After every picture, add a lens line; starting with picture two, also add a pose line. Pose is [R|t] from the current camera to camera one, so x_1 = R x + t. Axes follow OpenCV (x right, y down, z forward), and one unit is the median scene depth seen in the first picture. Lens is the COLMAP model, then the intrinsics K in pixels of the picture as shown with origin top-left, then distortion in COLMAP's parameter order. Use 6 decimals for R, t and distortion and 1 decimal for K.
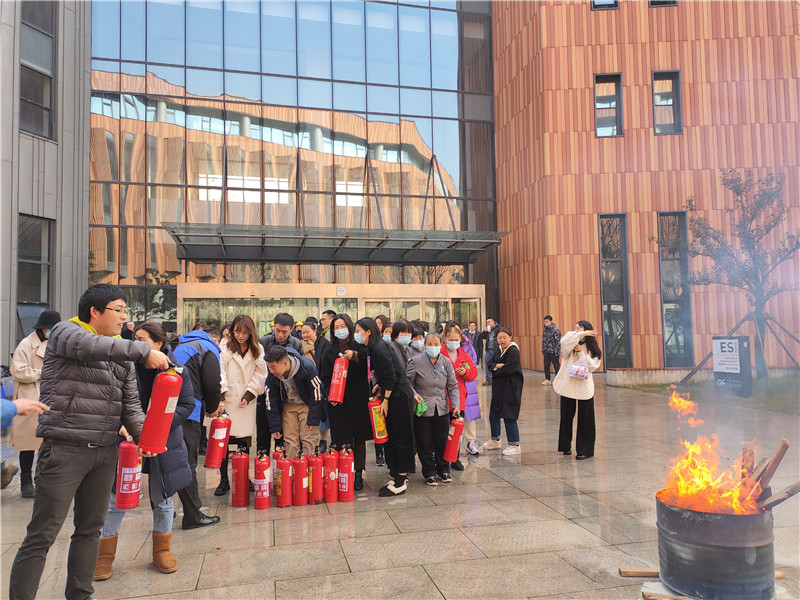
lens RADIAL K [[582.2, 0, 402.1], [0, 582.2, 302.2], [0, 0, 1]] dist [0.054149, -0.057798]
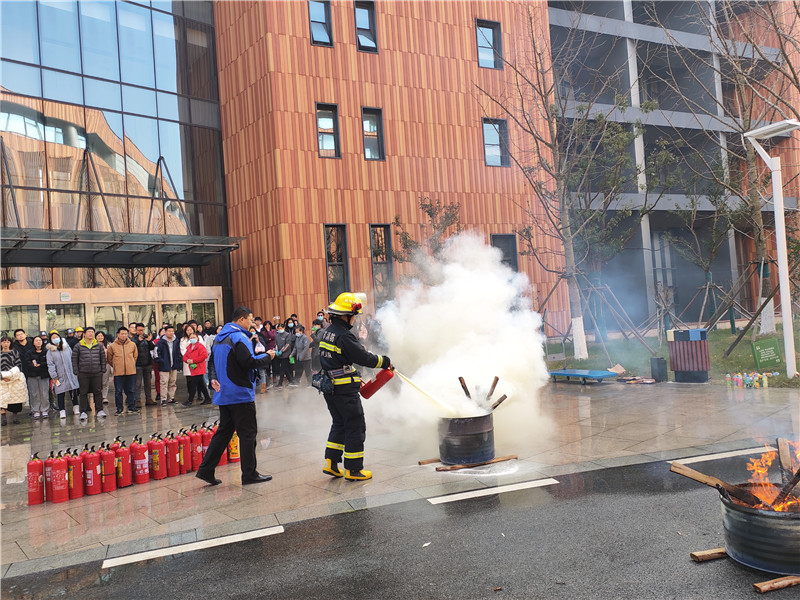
lens RADIAL K [[582.2, 0, 402.1], [0, 582.2, 302.2], [0, 0, 1]] dist [0.054149, -0.057798]
pose [[0.878105, -0.032770, 0.477344, -0.082977], [0.030246, 0.999458, 0.012976, -0.006386], [-0.477511, 0.003044, 0.878620, -0.083406]]
